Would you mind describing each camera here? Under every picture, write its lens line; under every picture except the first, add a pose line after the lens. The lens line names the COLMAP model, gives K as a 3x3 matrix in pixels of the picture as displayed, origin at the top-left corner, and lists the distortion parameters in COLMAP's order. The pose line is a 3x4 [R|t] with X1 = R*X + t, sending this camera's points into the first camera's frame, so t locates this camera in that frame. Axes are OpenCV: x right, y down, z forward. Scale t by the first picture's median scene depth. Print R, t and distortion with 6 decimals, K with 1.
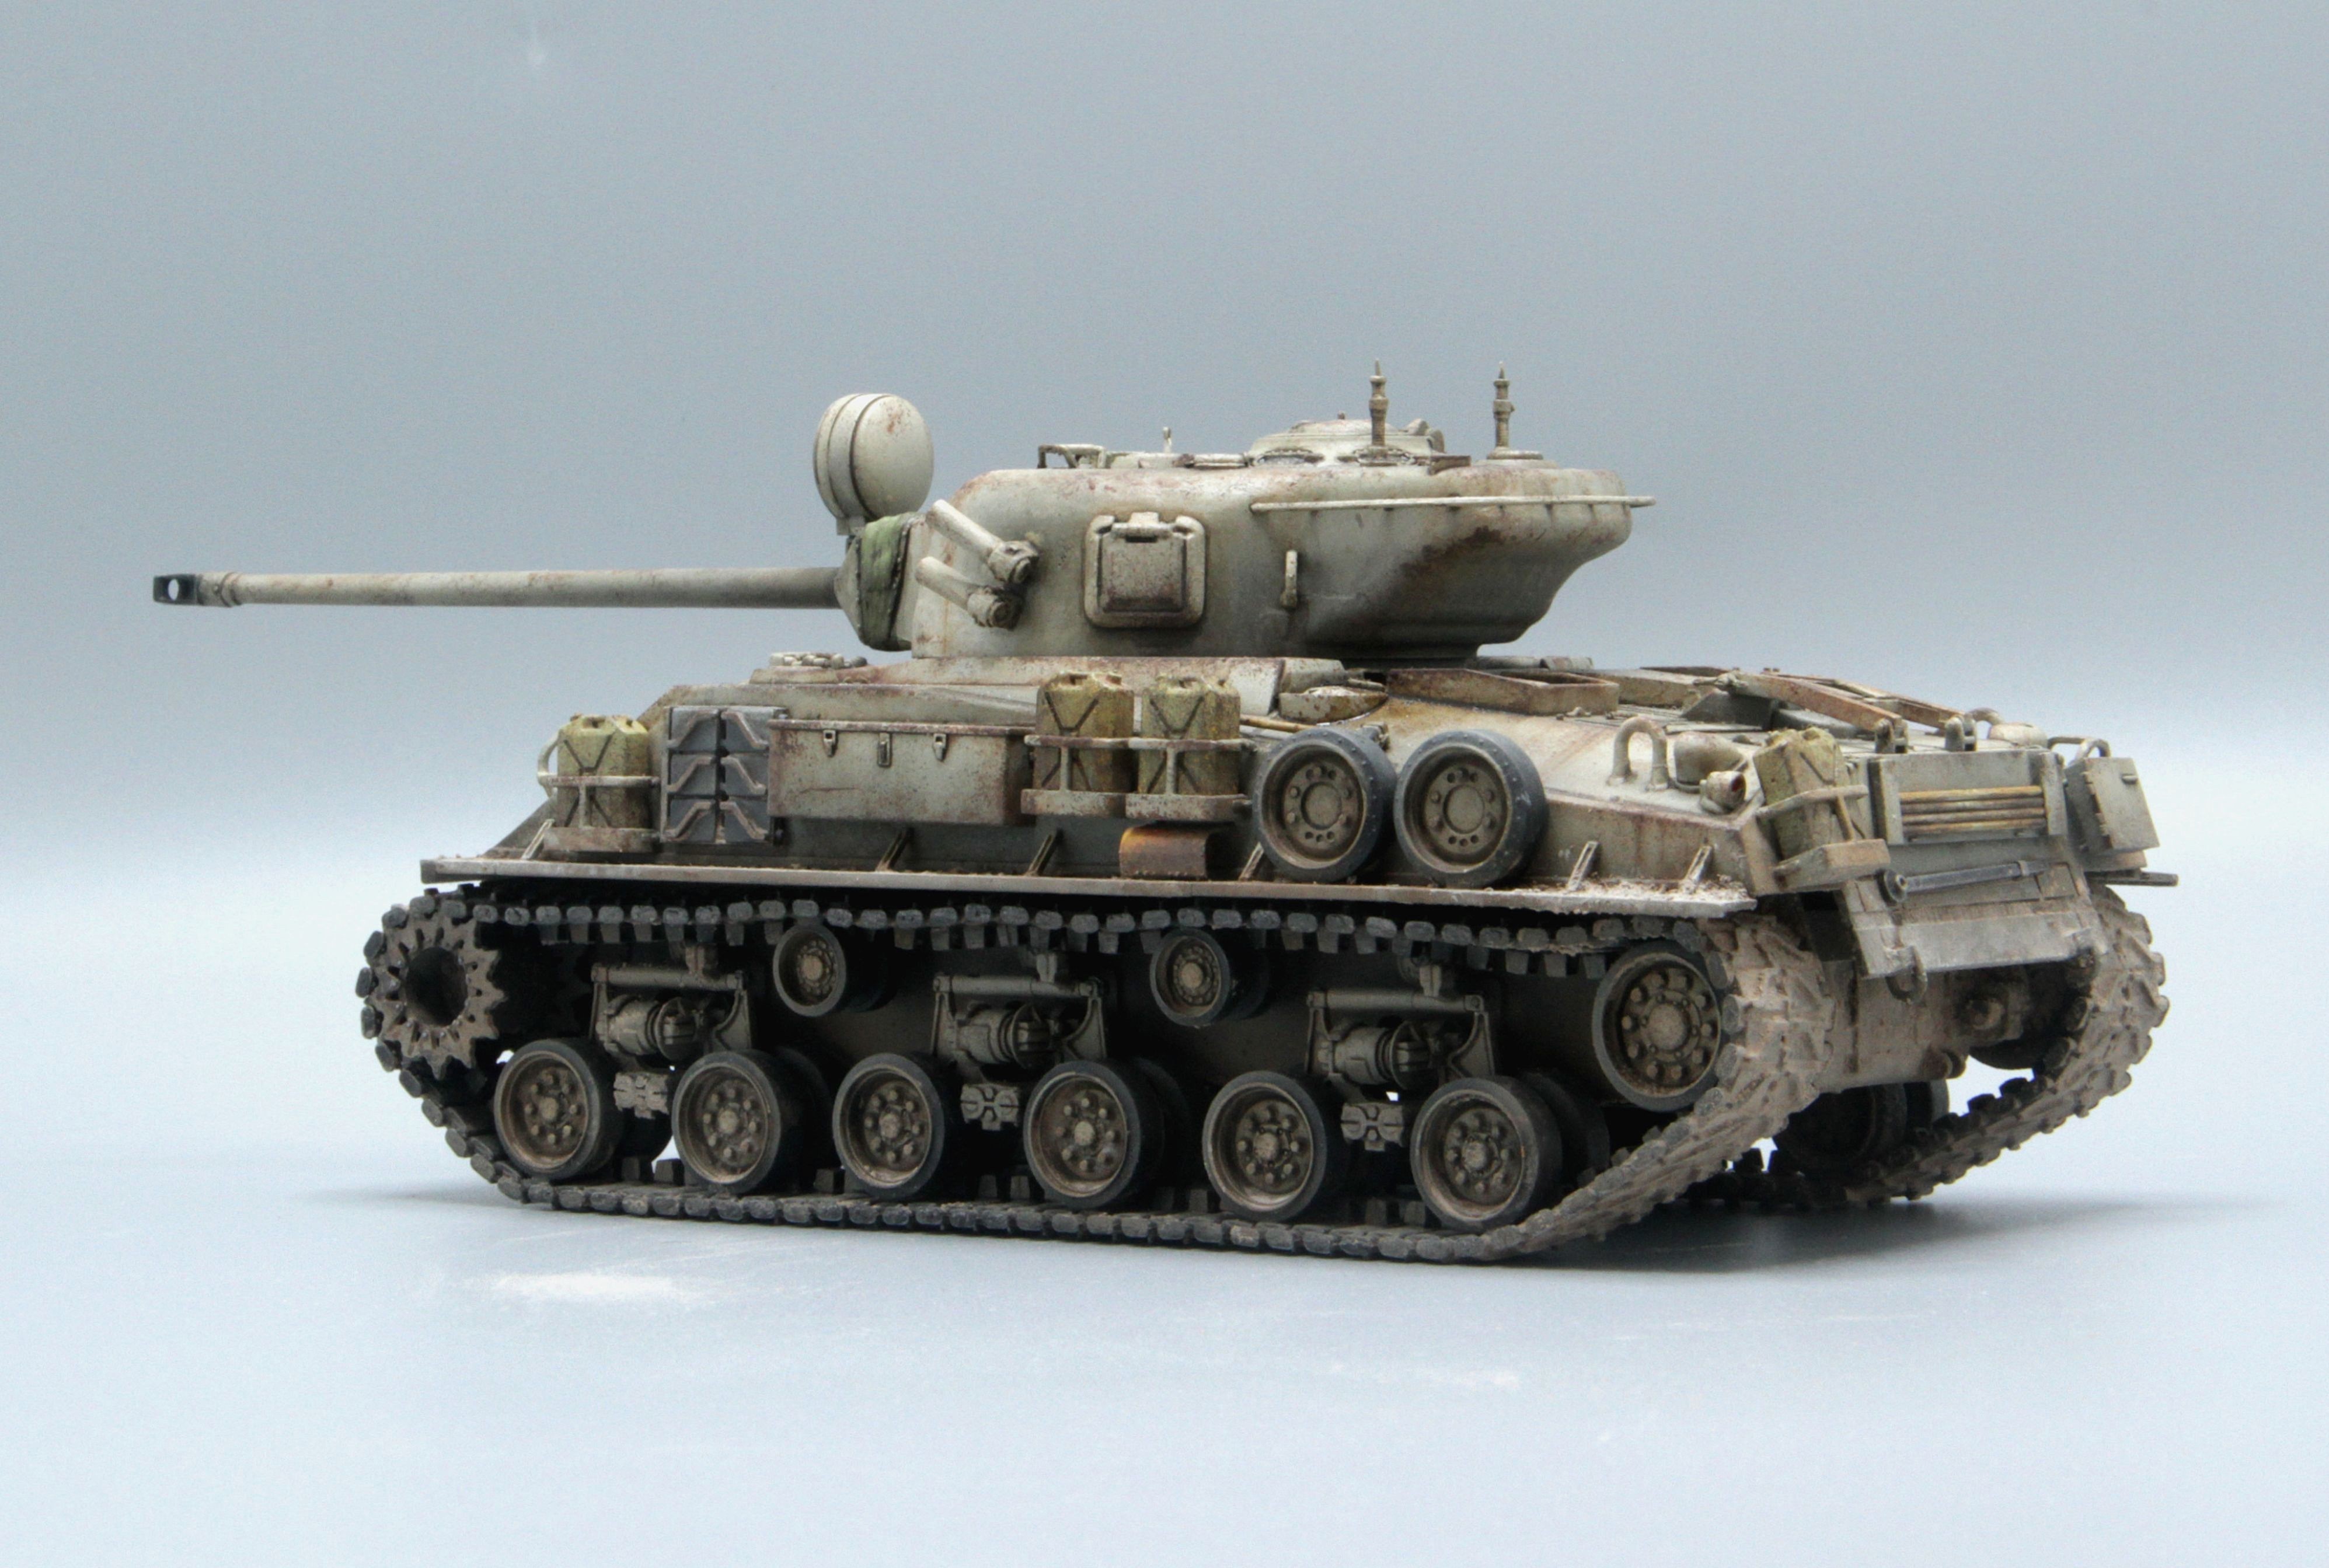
lens RADIAL K [[6217.6, 0, 1191.0], [0, 6217.6, 794.8], [0, 0, 1]] dist [0.472317, 0.000000]
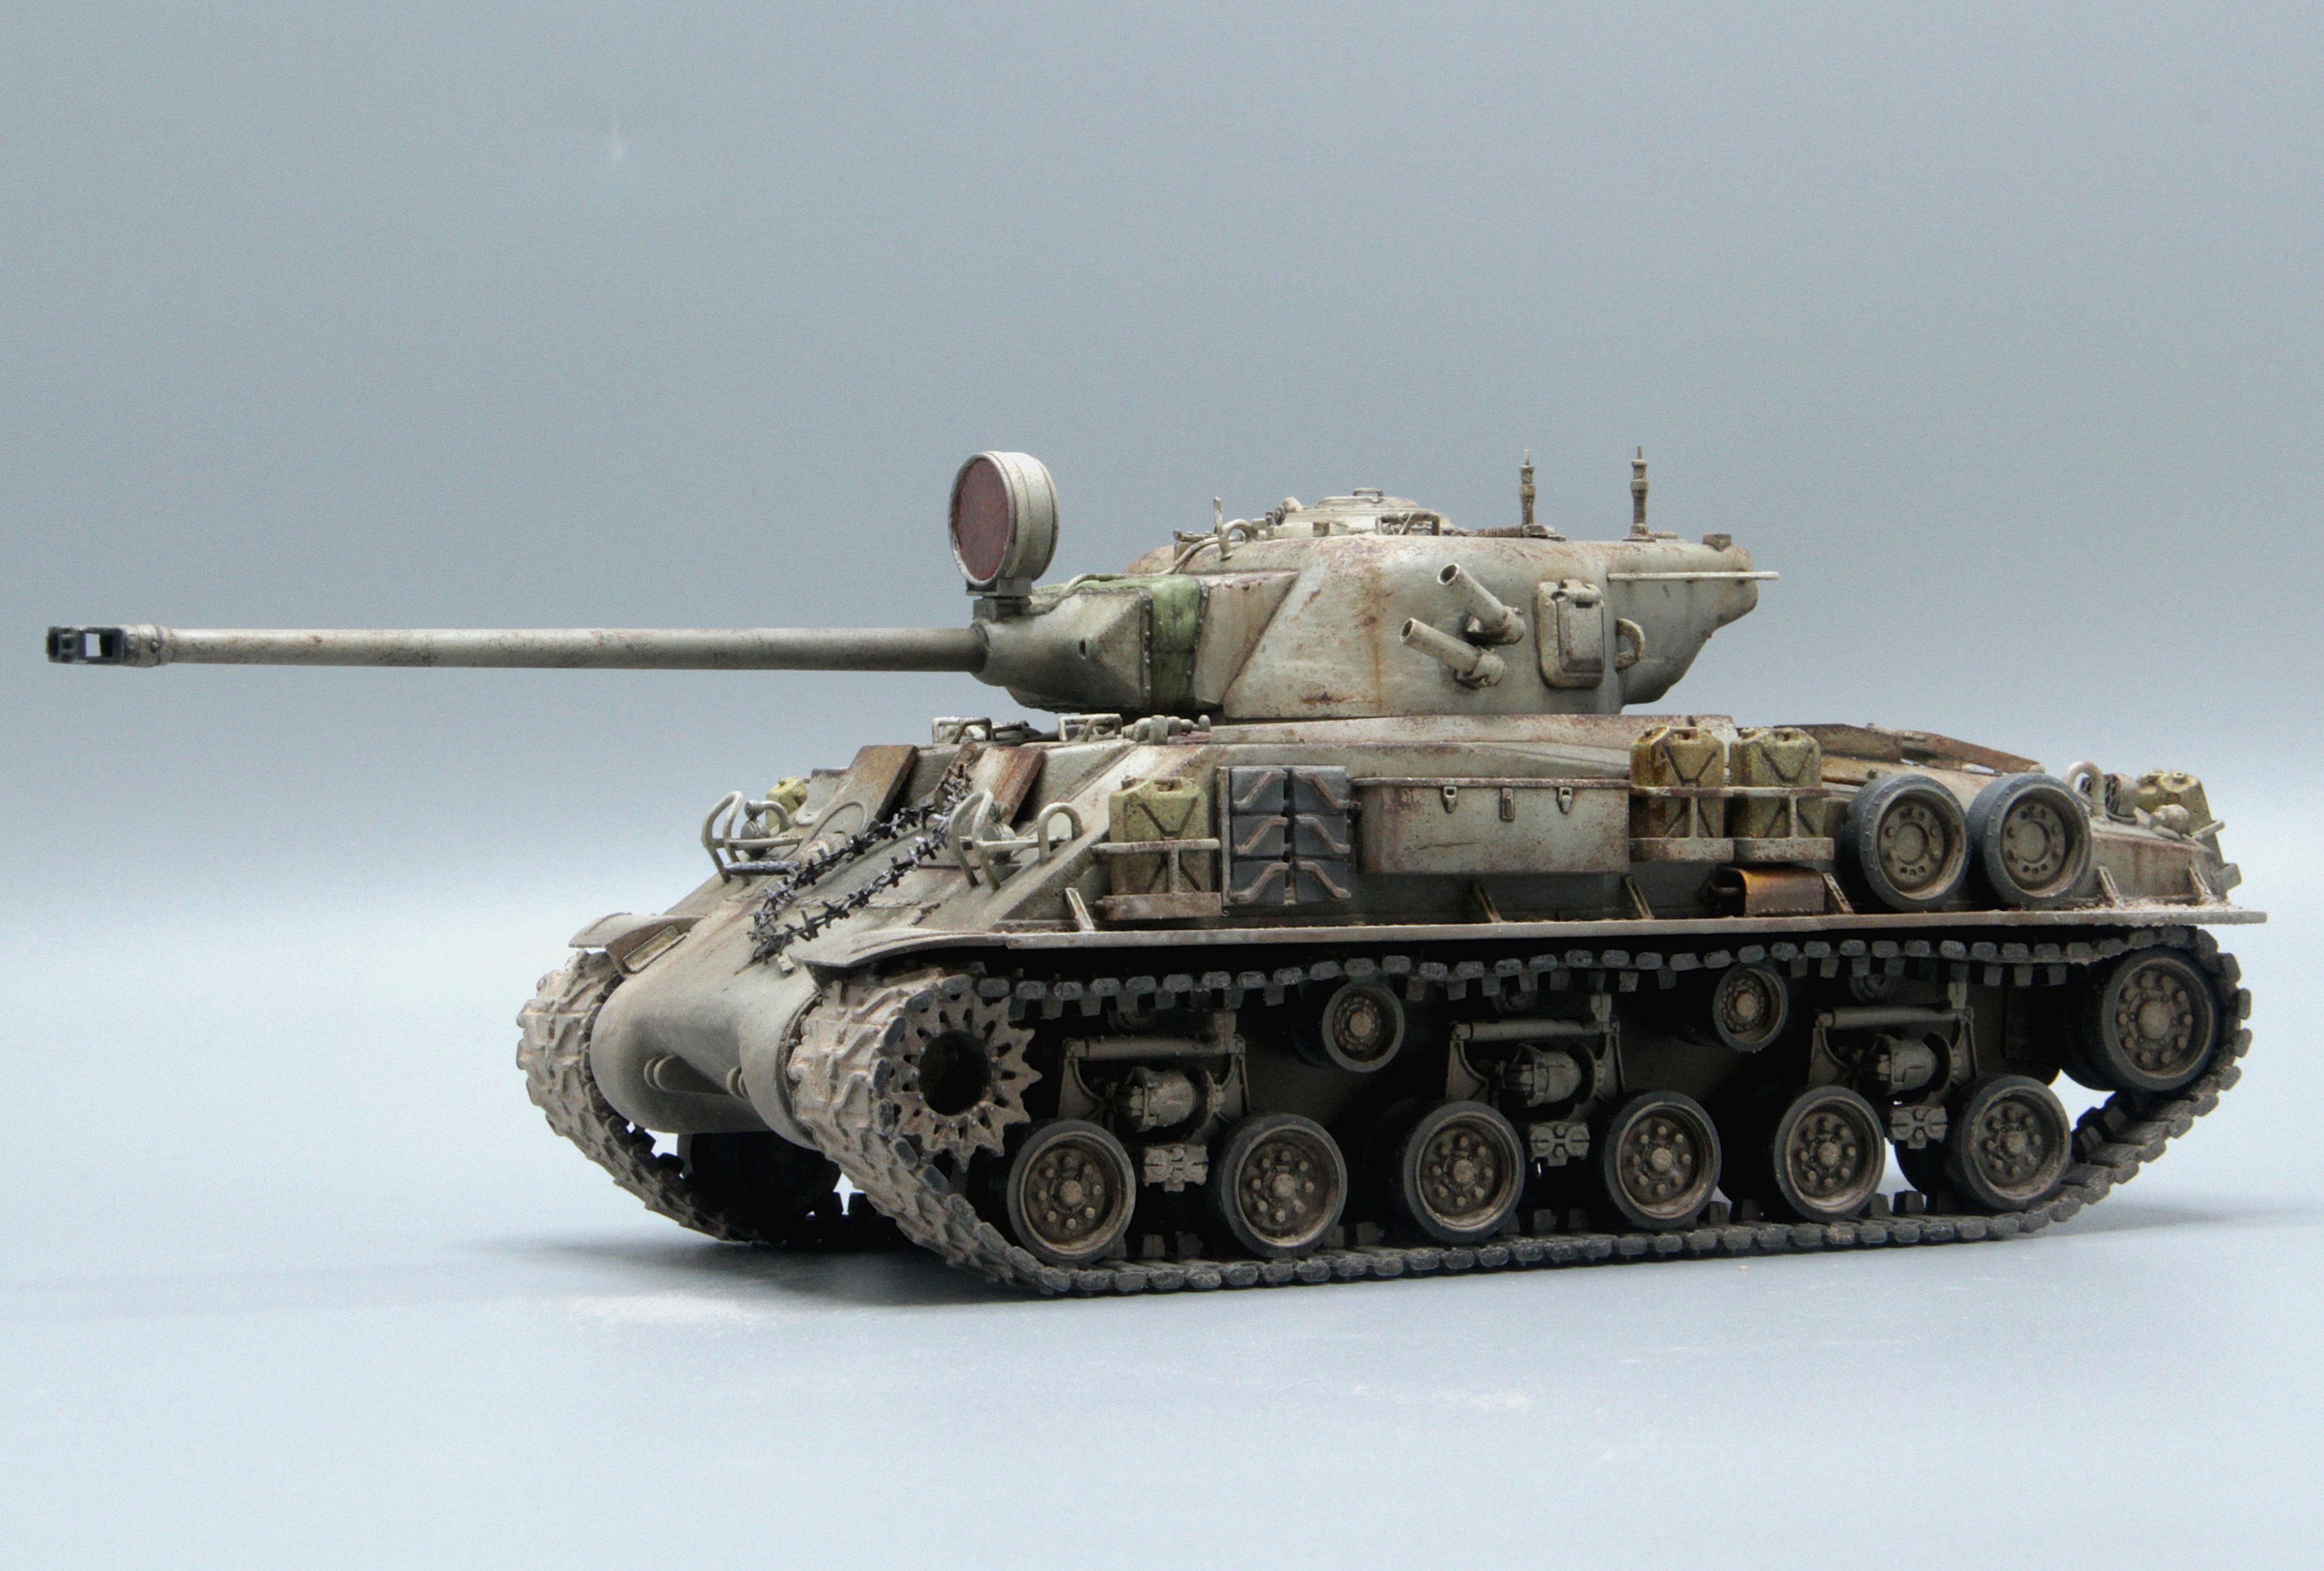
lens RADIAL K [[6204.2, 0, 1225.9], [0, 6204.2, 710.9], [0, 0, 1]] dist [0.472317, 0.000000]
pose [[0.405671, -0.000794, 0.914019, -1.002814], [0.028489, 0.999525, -0.011776, -0.011840], [-0.913575, 0.030817, 0.405501, 0.616601]]
